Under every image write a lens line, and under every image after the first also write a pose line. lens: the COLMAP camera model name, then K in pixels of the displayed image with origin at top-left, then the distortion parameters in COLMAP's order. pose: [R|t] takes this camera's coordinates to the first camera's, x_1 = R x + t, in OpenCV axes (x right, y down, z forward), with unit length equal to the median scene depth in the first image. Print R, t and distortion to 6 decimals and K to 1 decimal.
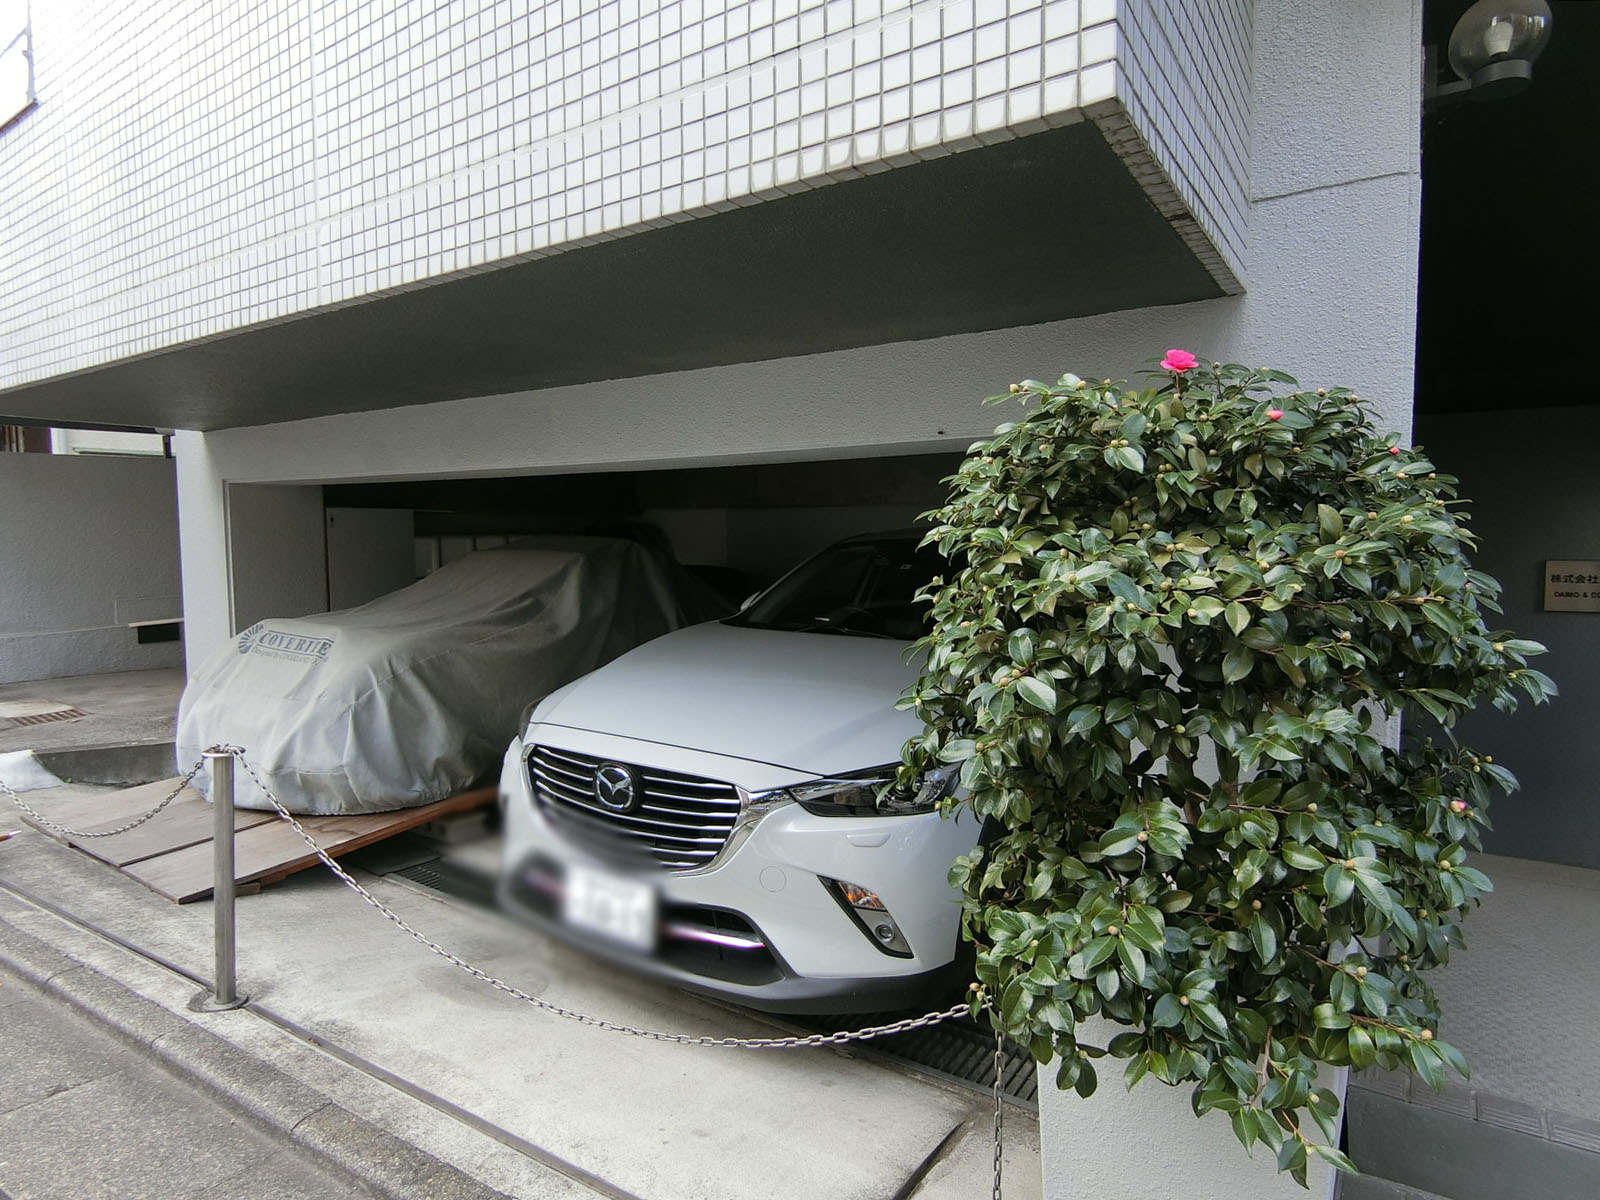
lens RADIAL K [[895.2, 0, 799.2], [0, 895.2, 590.7], [0, 0, 1]] dist [-0.004971, -0.002552]
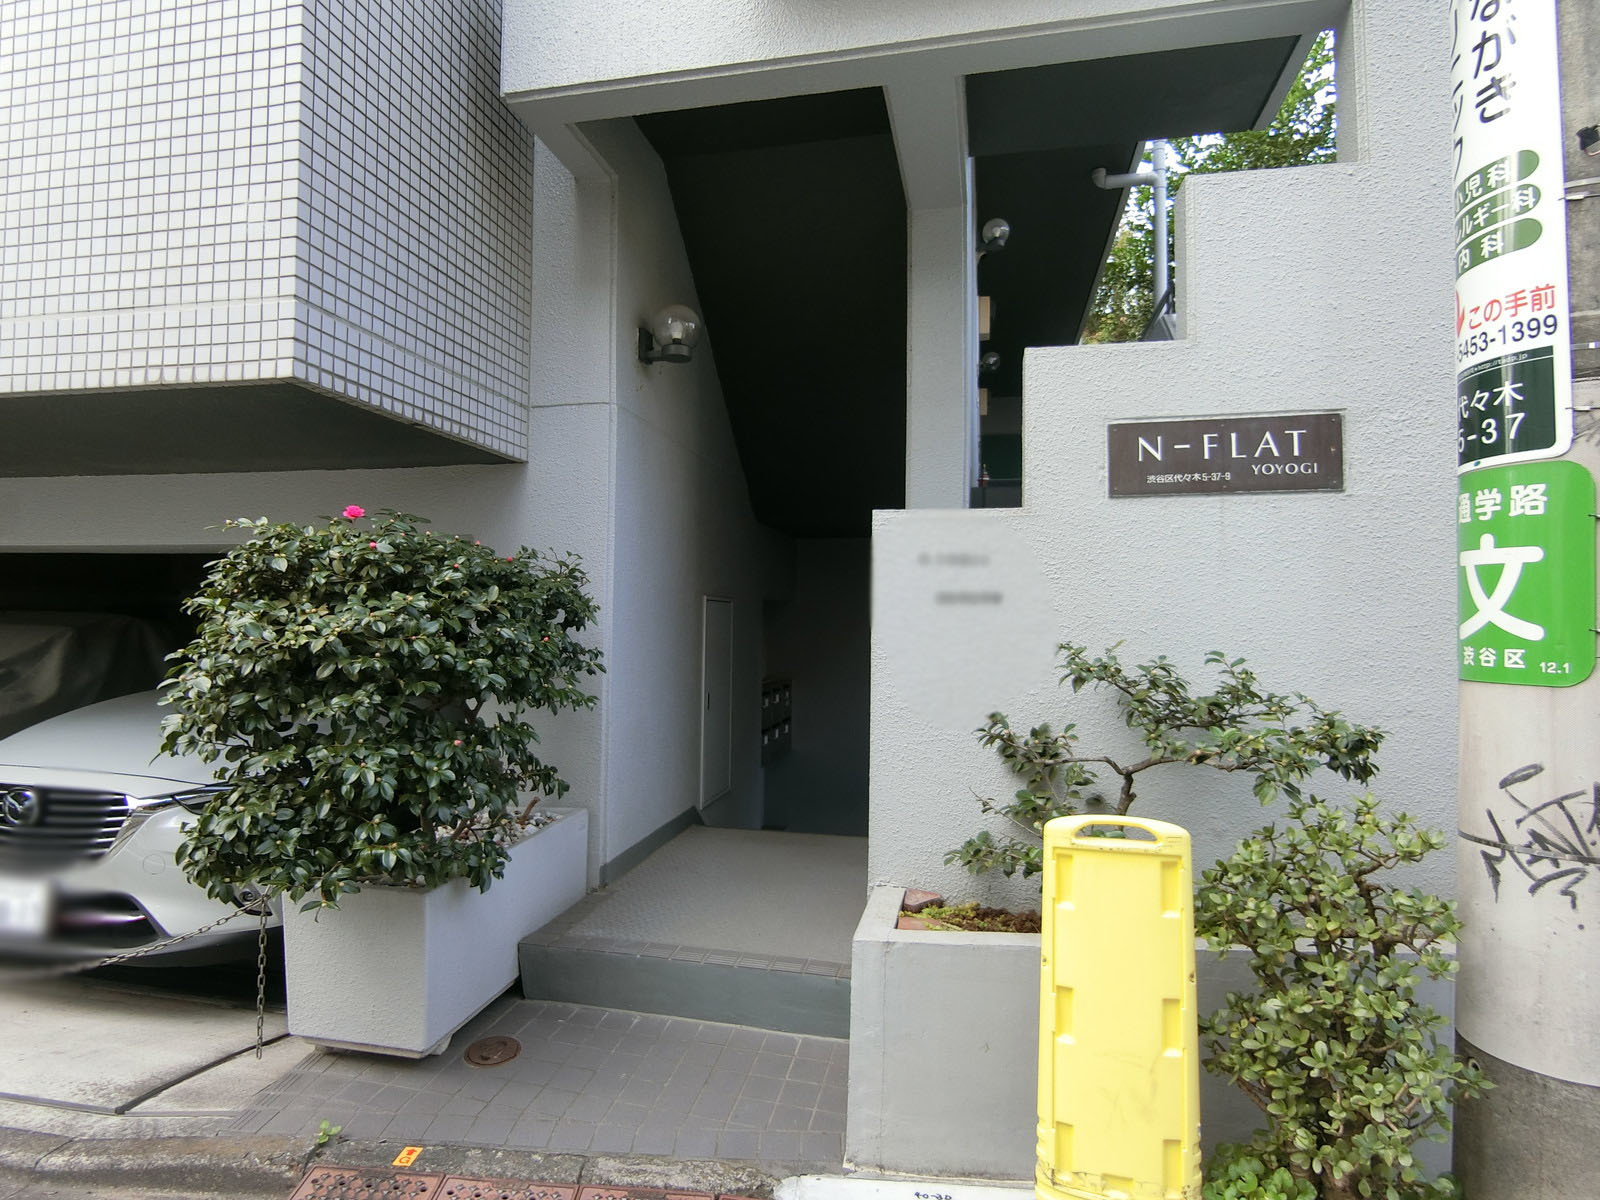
lens RADIAL K [[895.2, 0, 795.7], [0, 895.2, 601.9], [0, 0, 1]] dist [-0.004971, -0.002552]
pose [[0.932295, 0.030317, 0.360427, 0.366110], [0.003236, 0.995742, -0.092125, 0.057762], [-0.361685, 0.087054, 0.928227, -0.601090]]
